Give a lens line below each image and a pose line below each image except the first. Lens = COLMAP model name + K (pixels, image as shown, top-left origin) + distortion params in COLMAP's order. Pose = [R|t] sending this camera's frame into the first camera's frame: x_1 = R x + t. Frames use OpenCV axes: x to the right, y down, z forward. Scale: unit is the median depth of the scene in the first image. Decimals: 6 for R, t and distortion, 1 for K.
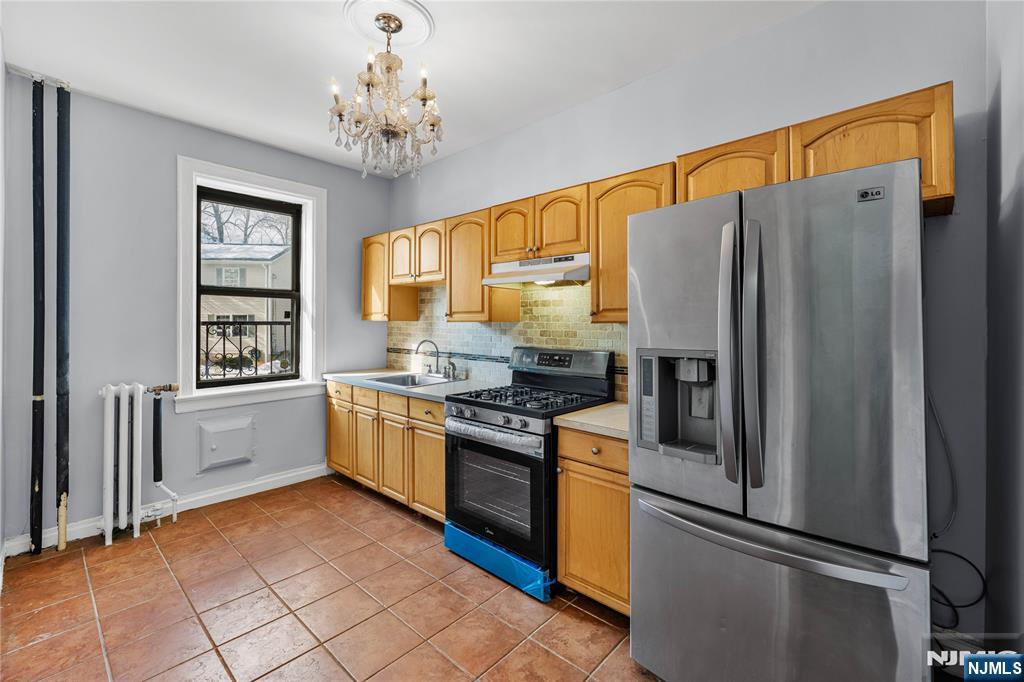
lens RADIAL K [[441.2, 0, 506.8], [0, 441.2, 319.8], [0, 0, 1]] dist [0.000972, 0.000048]
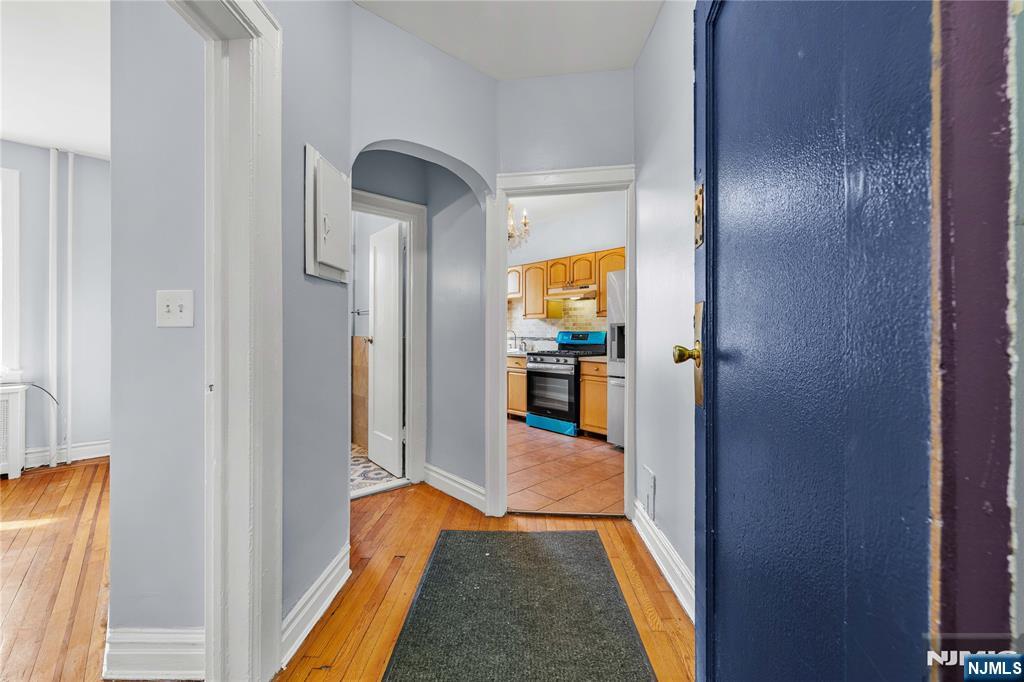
lens RADIAL K [[402.9, 0, 508.7], [0, 402.9, 334.3], [0, 0, 1]] dist [0.000065, -0.000069]
pose [[0.996648, 0.001578, -0.081798, -0.069541], [-0.000943, 0.999969, 0.007798, 0.070150], [0.081808, -0.007694, 0.996618, -0.917506]]
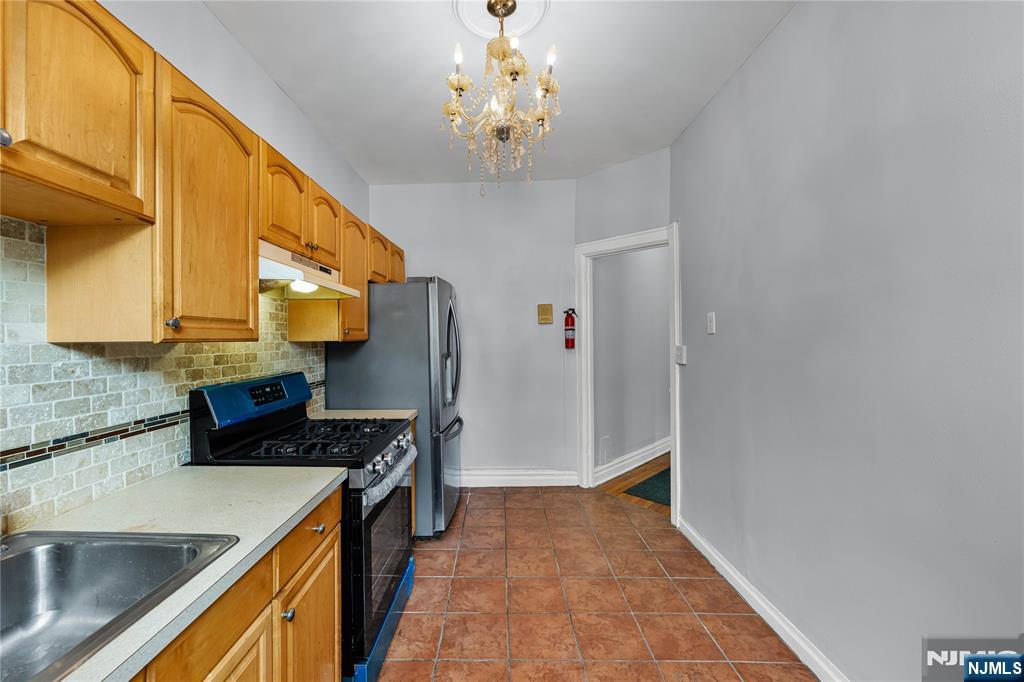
lens RADIAL K [[402.9, 0, 507.8], [0, 402.9, 337.4], [0, 0, 1]] dist [0.000065, -0.000069]
pose [[-0.687010, 0.002386, 0.726644, -0.702840], [-0.001775, 0.999986, -0.004962, 0.001530], [-0.726646, -0.004699, -0.686996, 1.270167]]
